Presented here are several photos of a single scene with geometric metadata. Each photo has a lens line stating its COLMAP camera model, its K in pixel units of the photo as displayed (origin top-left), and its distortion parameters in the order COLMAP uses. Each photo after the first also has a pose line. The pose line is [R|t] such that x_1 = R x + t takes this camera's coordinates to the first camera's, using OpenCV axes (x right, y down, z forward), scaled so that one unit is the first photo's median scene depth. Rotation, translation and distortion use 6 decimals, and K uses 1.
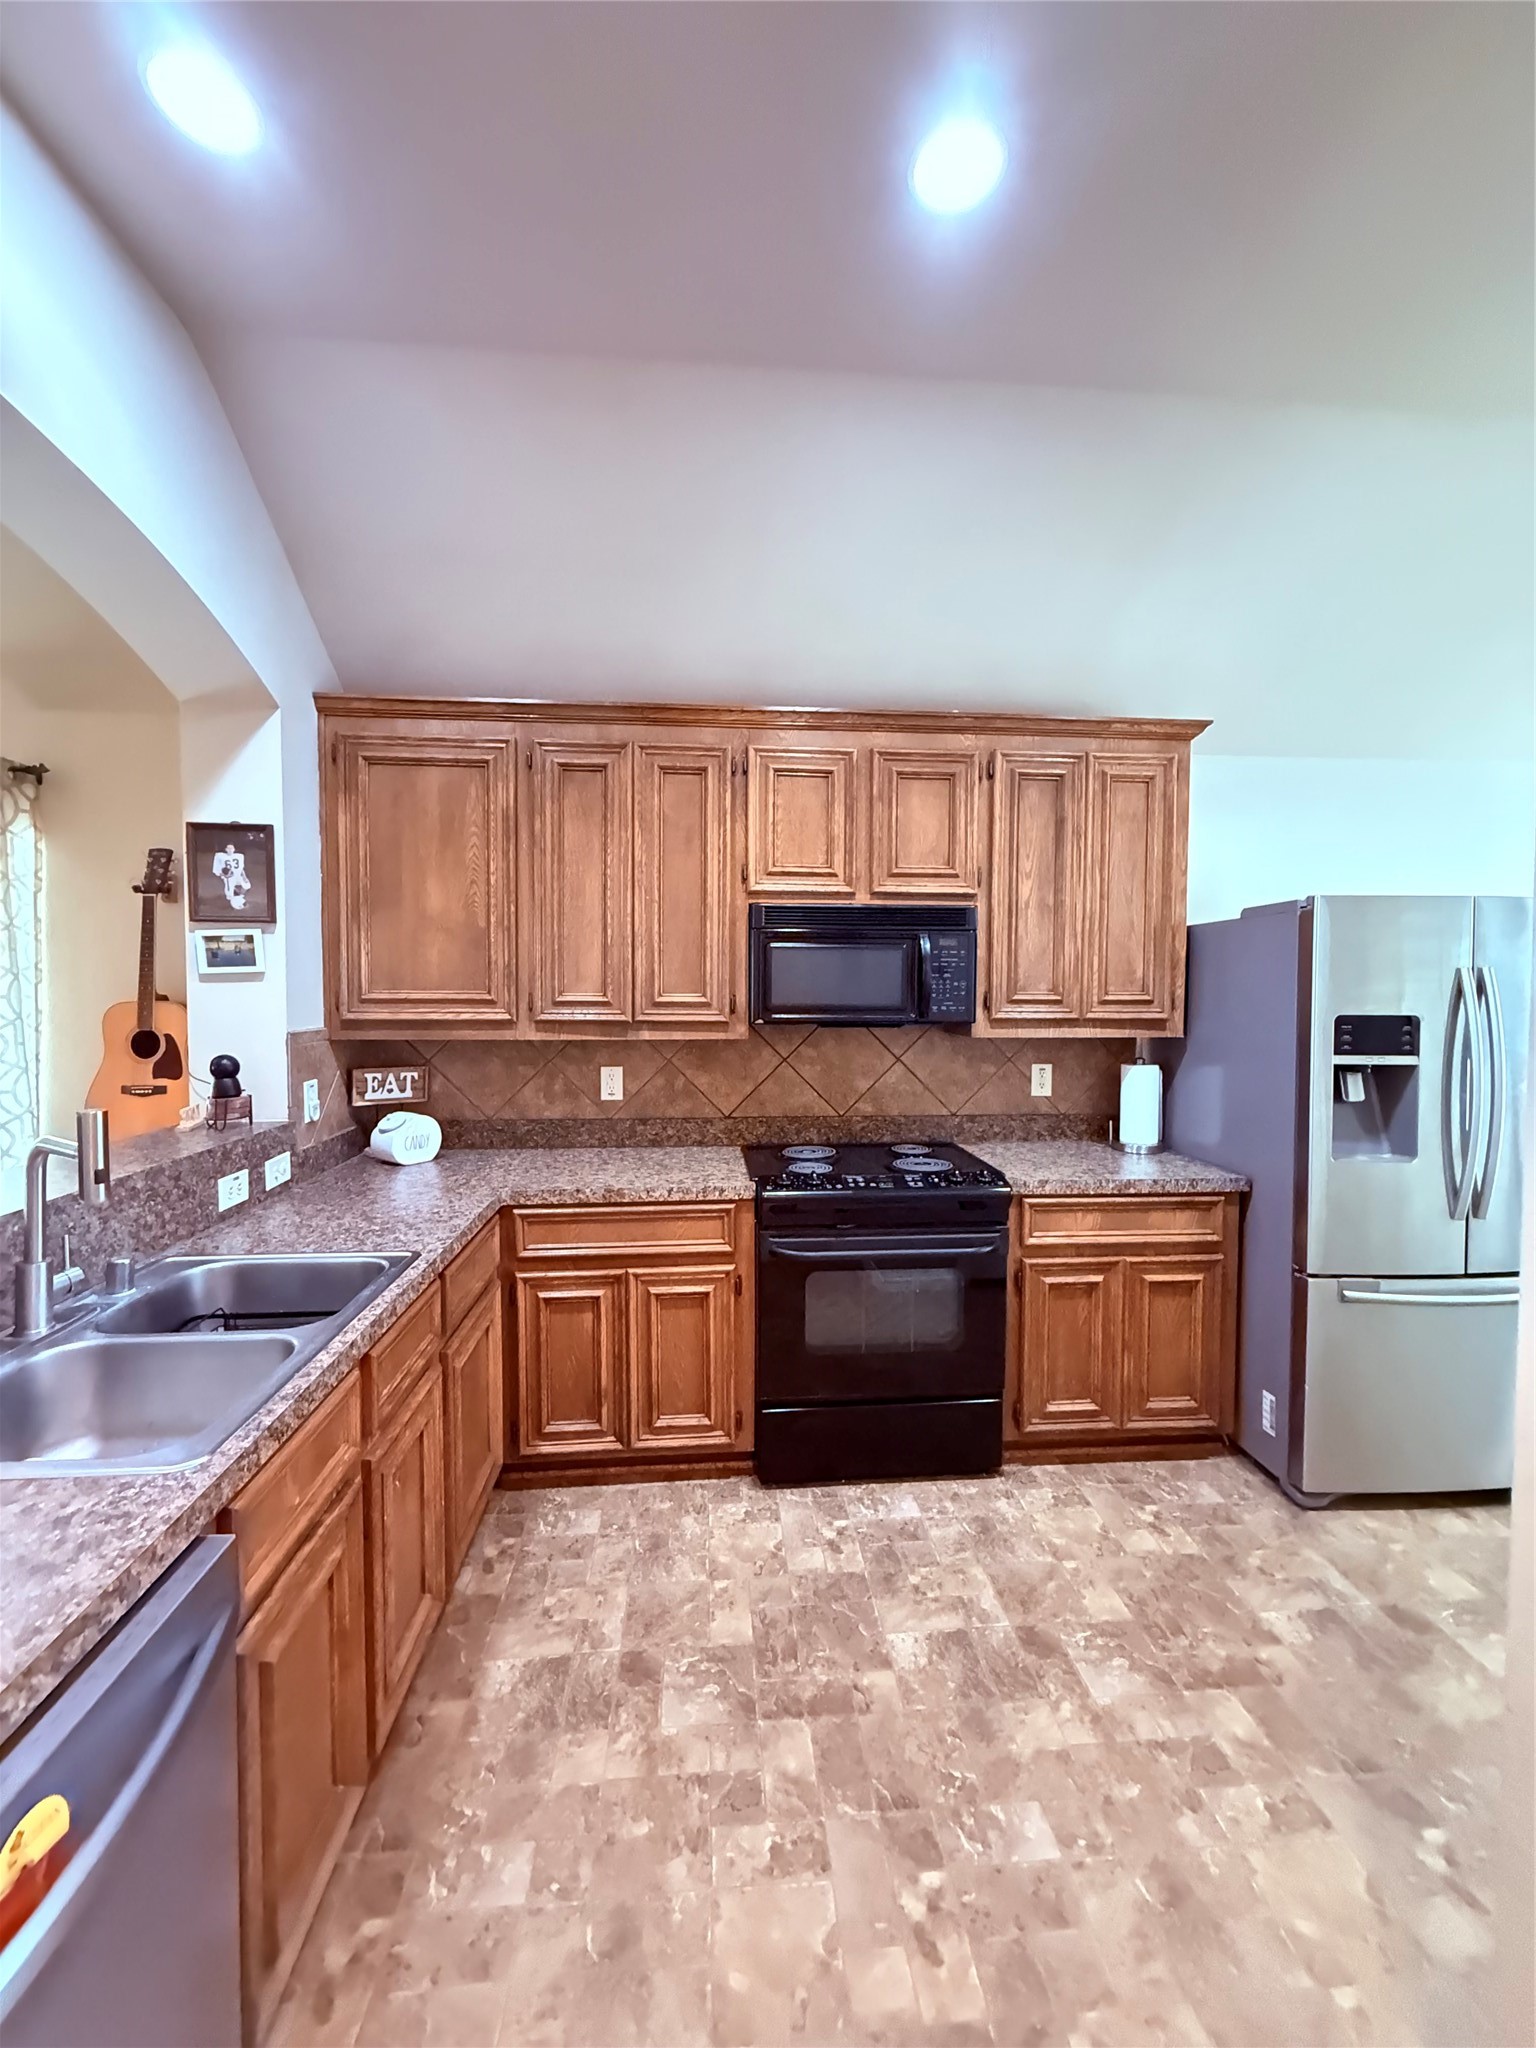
lens RADIAL K [[815.8, 0, 768.0], [0, 815.8, 1024.0], [0, 0, 1]] dist [0.003065, 0.000212]
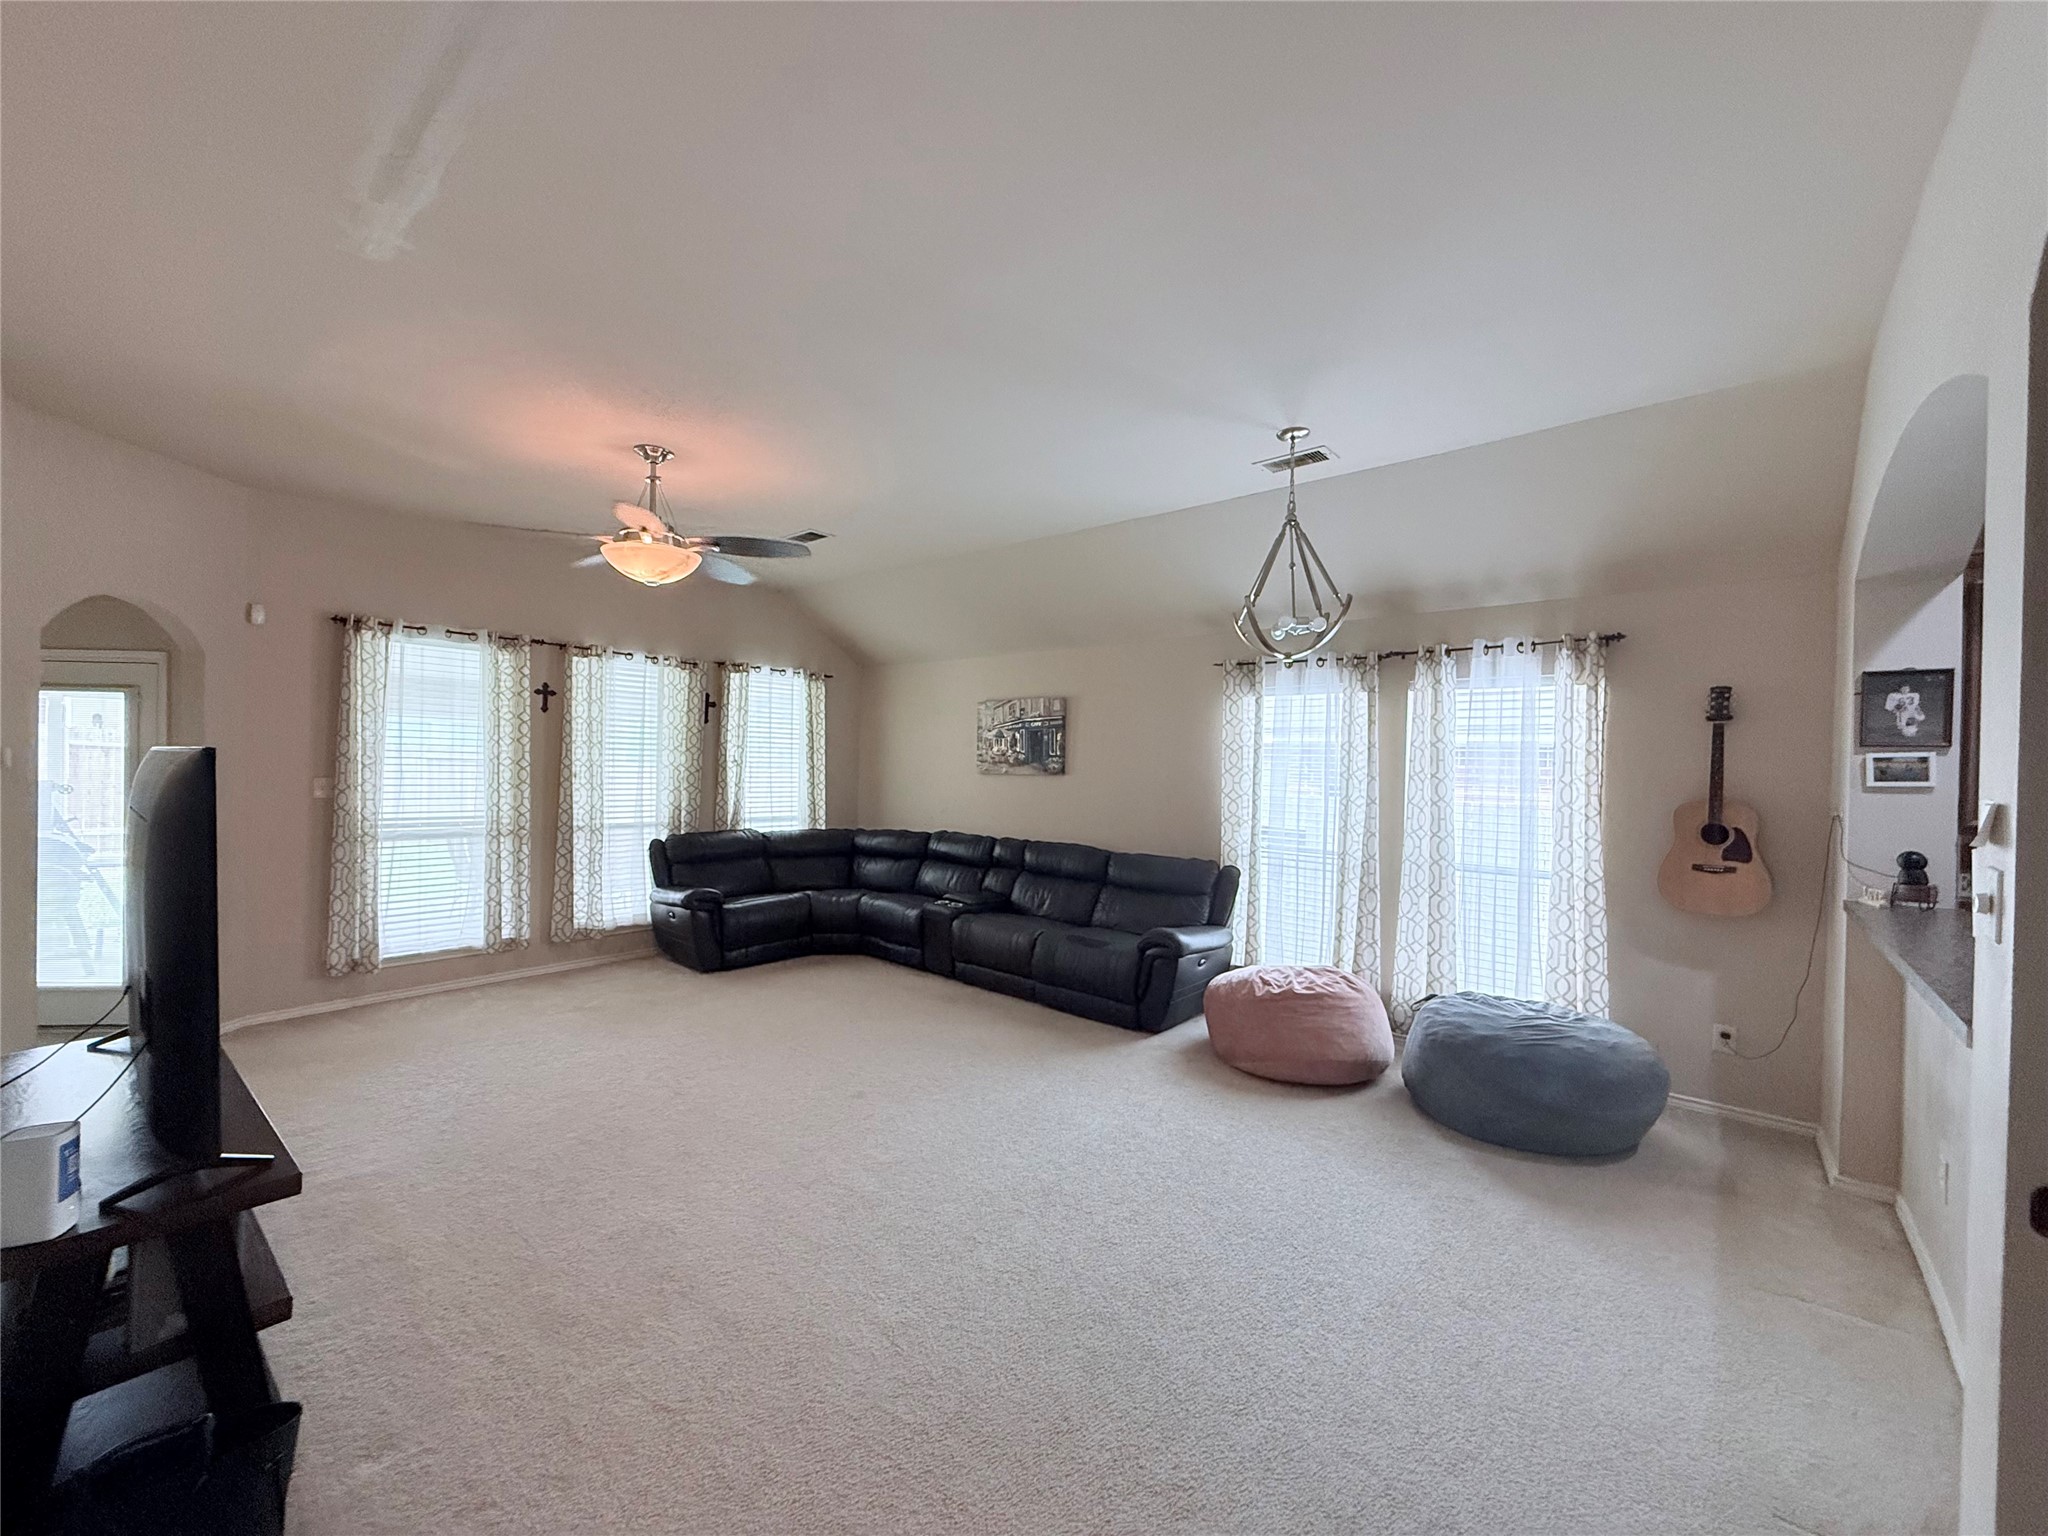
lens RADIAL K [[815.8, 0, 1024.0], [0, 815.8, 768.0], [0, 0, 1]] dist [0.003065, 0.000212]
pose [[0.703078, 0.012884, -0.710996, -0.711415], [-0.044777, 0.998654, -0.026182, 0.002855], [0.709701, 0.050244, 0.702709, -0.863148]]
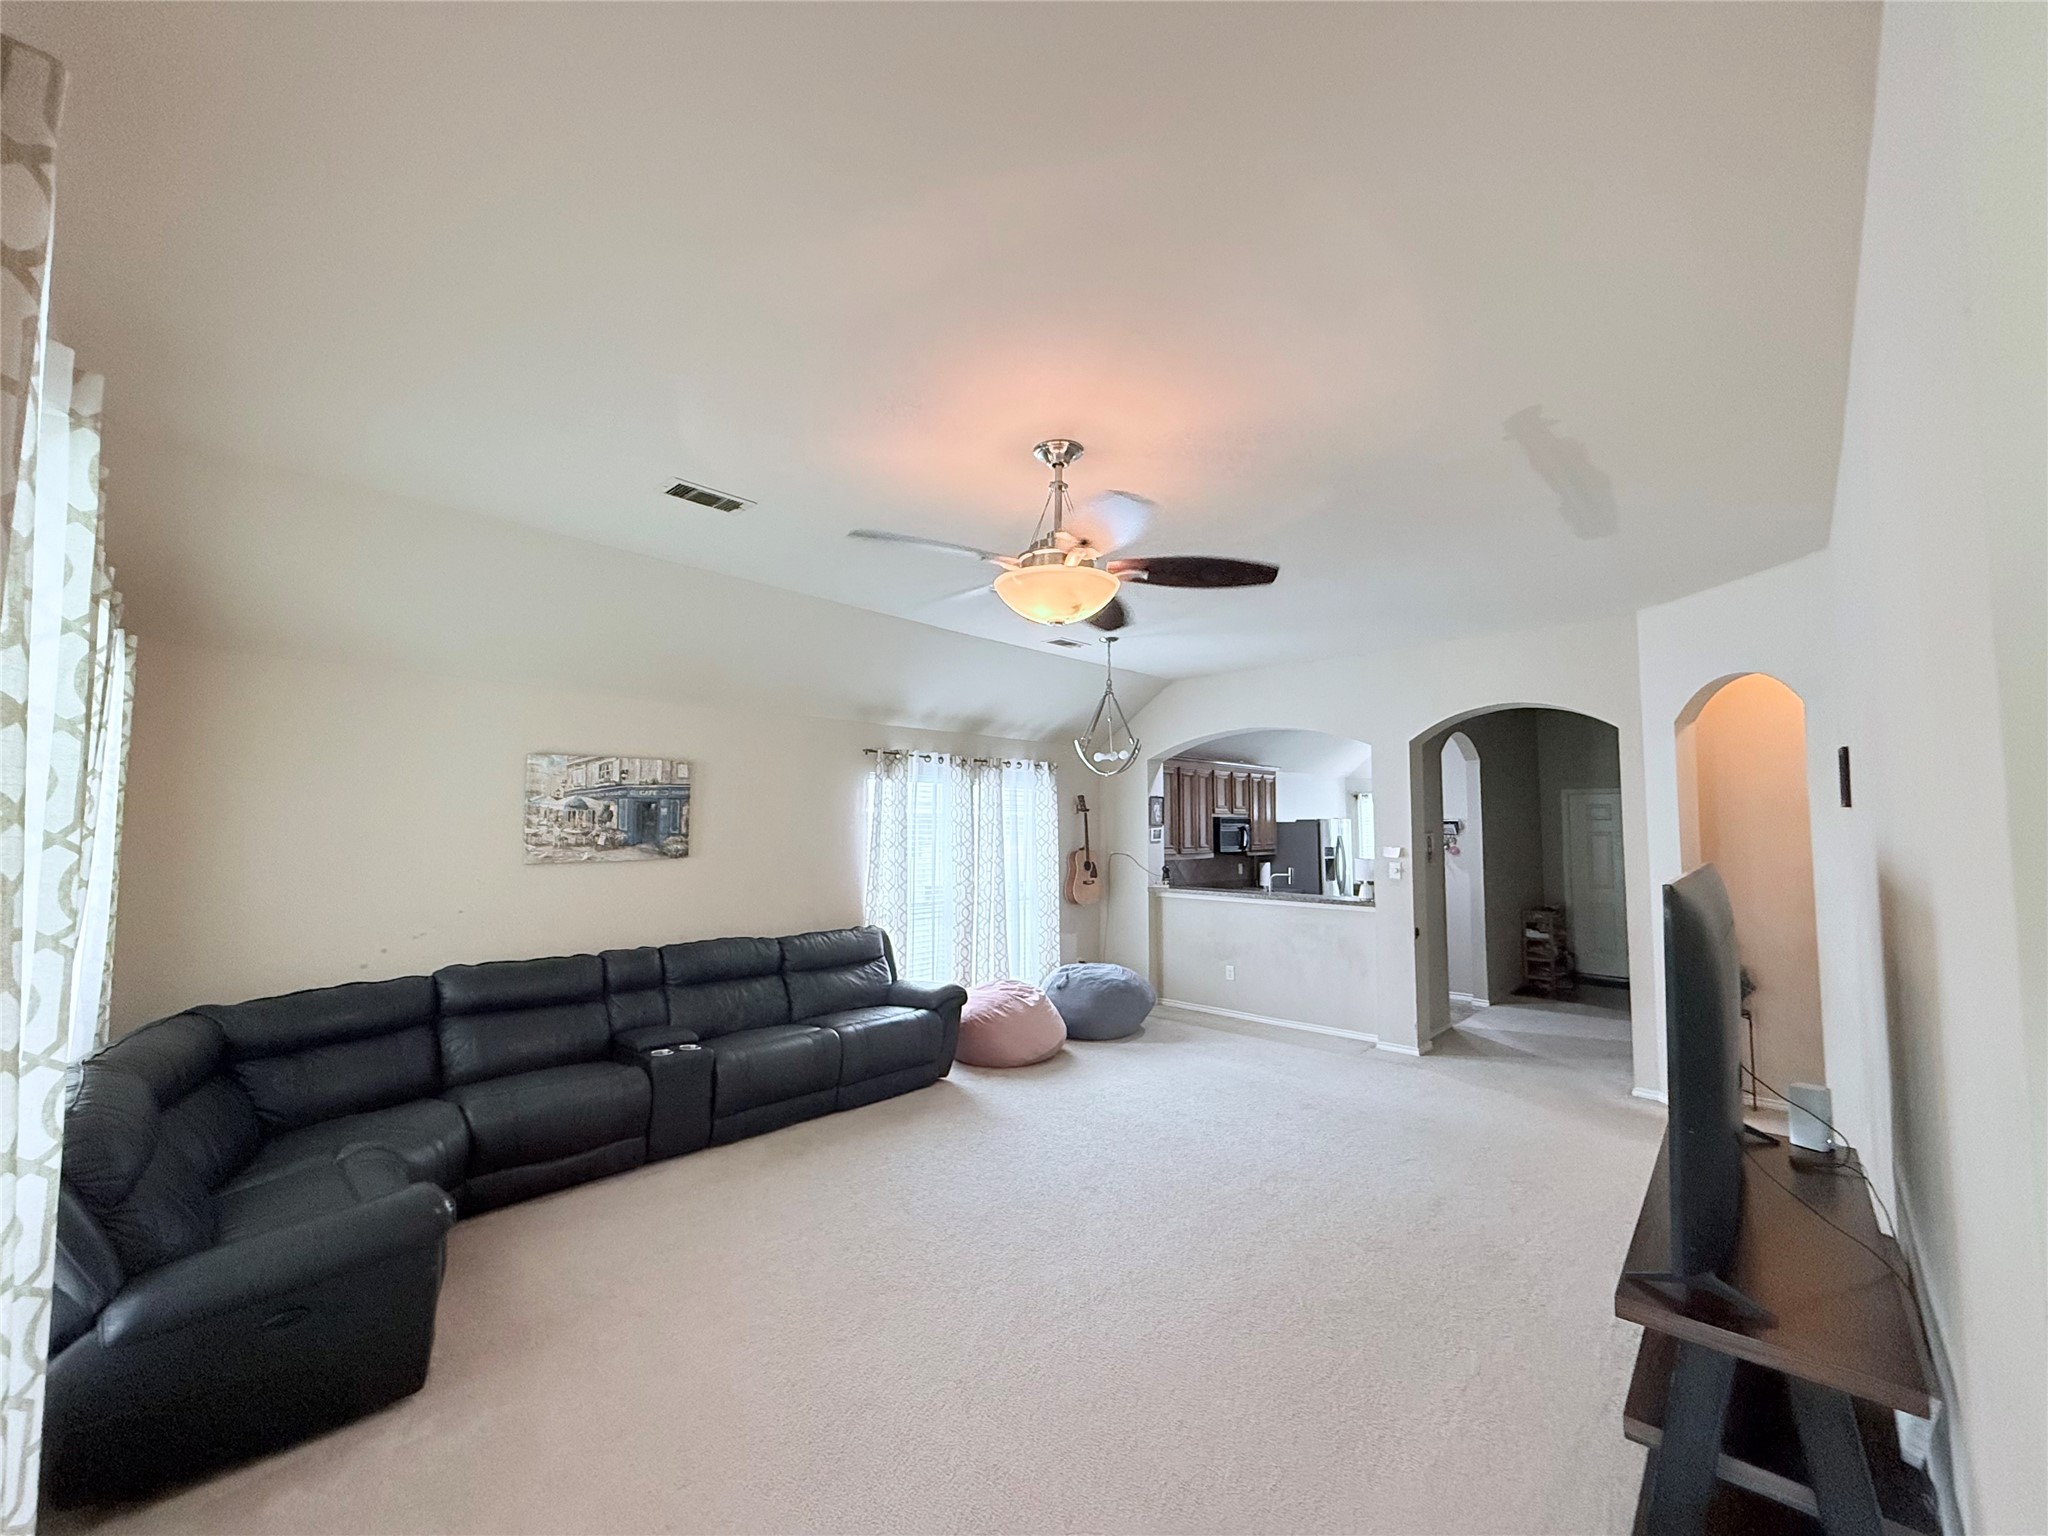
lens RADIAL K [[815.8, 0, 1024.0], [0, 815.8, 768.0], [0, 0, 1]] dist [0.003065, 0.000212]
pose [[0.746729, 0.043789, 0.663686, -3.255796], [0.030268, 0.994560, -0.099675, -0.042385], [-0.664440, 0.094518, 0.741341, -1.108781]]
